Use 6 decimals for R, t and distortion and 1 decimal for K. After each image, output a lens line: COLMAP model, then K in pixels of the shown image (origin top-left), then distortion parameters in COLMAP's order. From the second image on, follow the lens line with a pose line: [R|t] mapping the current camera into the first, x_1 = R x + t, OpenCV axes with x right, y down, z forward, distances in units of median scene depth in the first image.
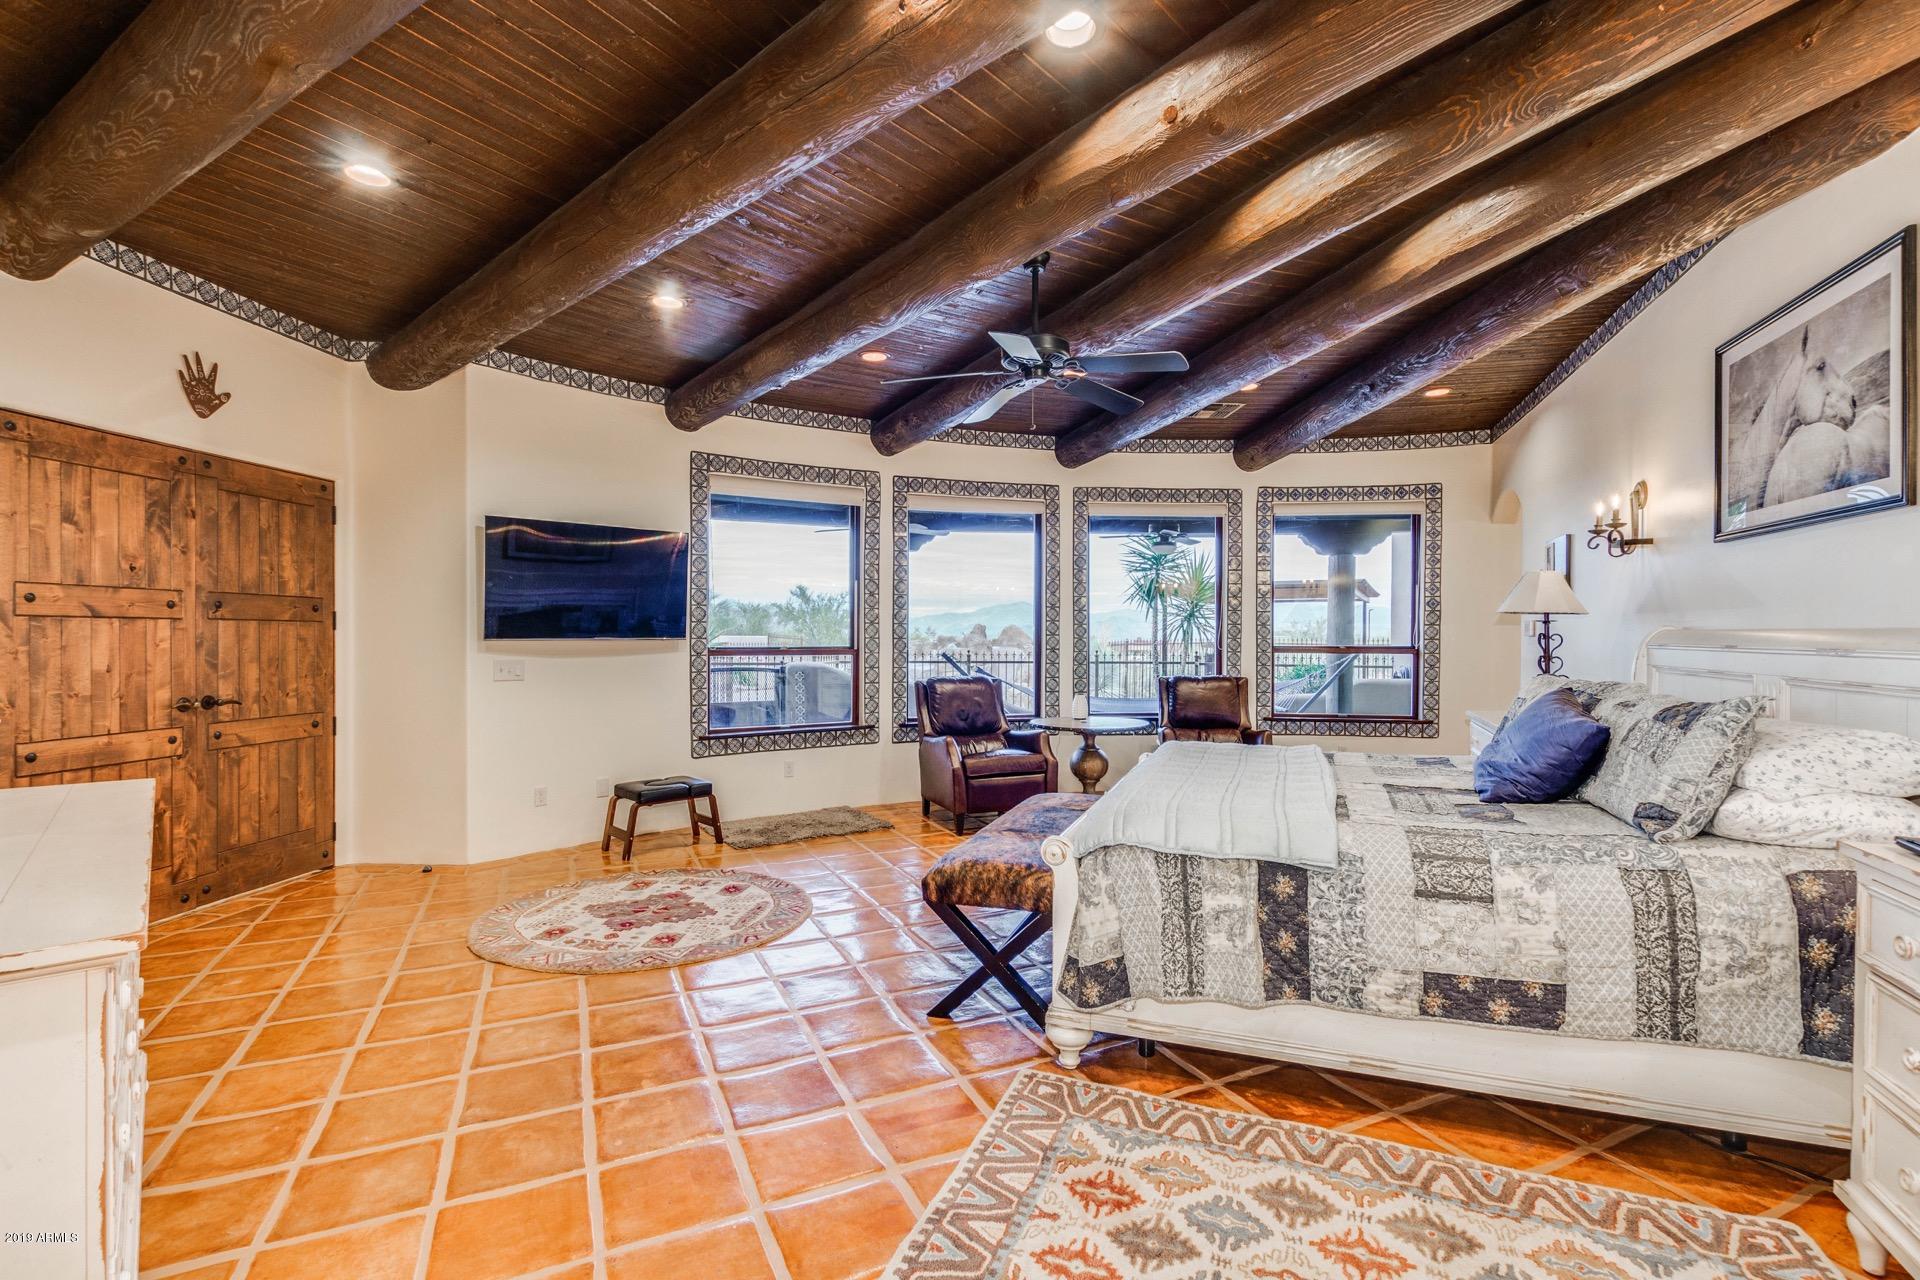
lens RADIAL K [[895.4, 0, 969.4], [0, 895.4, 641.9], [0, 0, 1]] dist [0.006952, -0.000214]
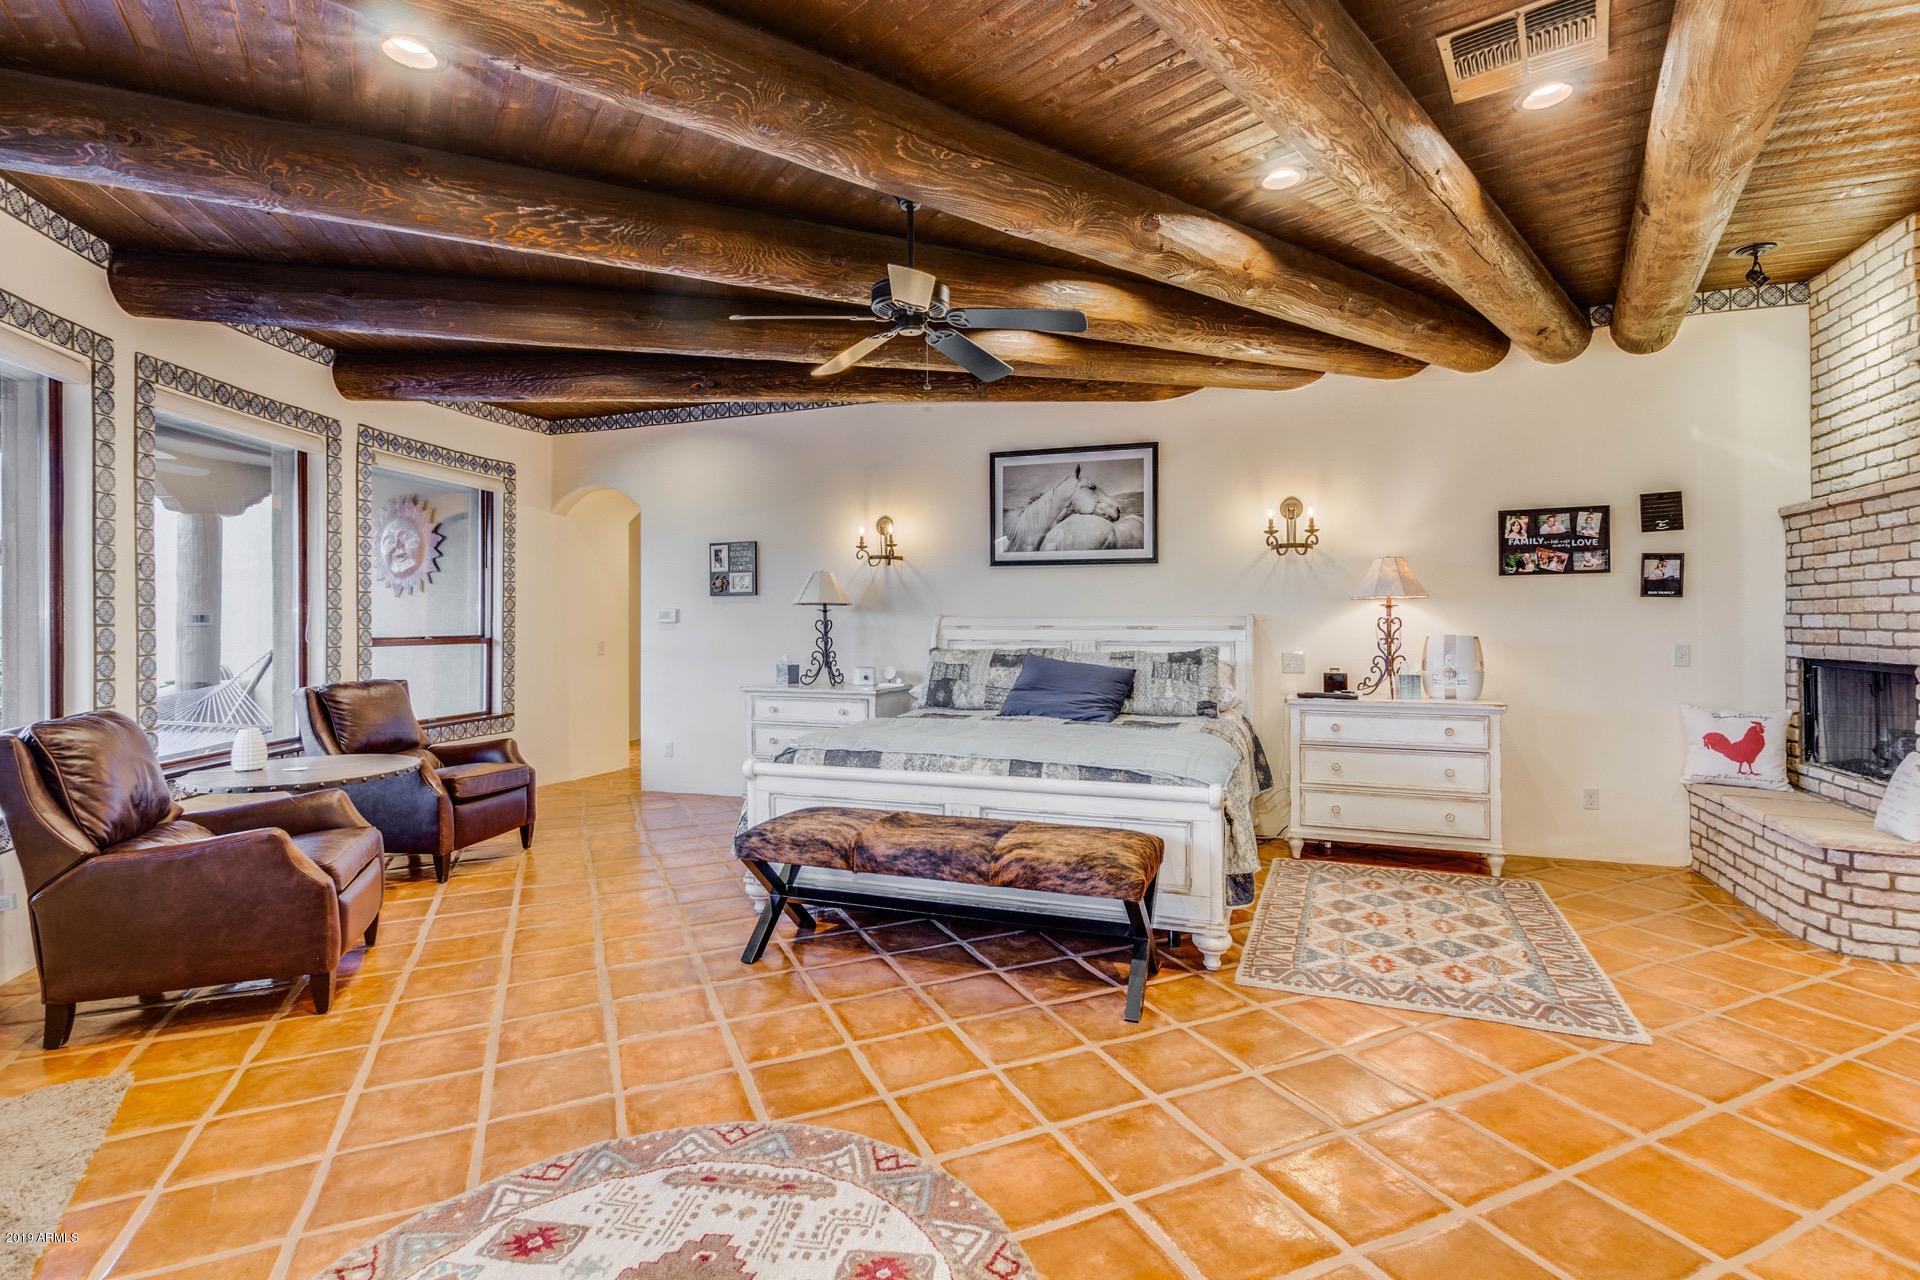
lens RADIAL K [[895.4, 0, 975.5], [0, 895.4, 622.7], [0, 0, 1]] dist [0.006952, -0.000214]
pose [[0.003904, -0.004616, 0.999982, -0.902623], [0.012582, 0.999910, 0.004566, -0.011678], [-0.999913, 0.012564, 0.003962, 1.054219]]
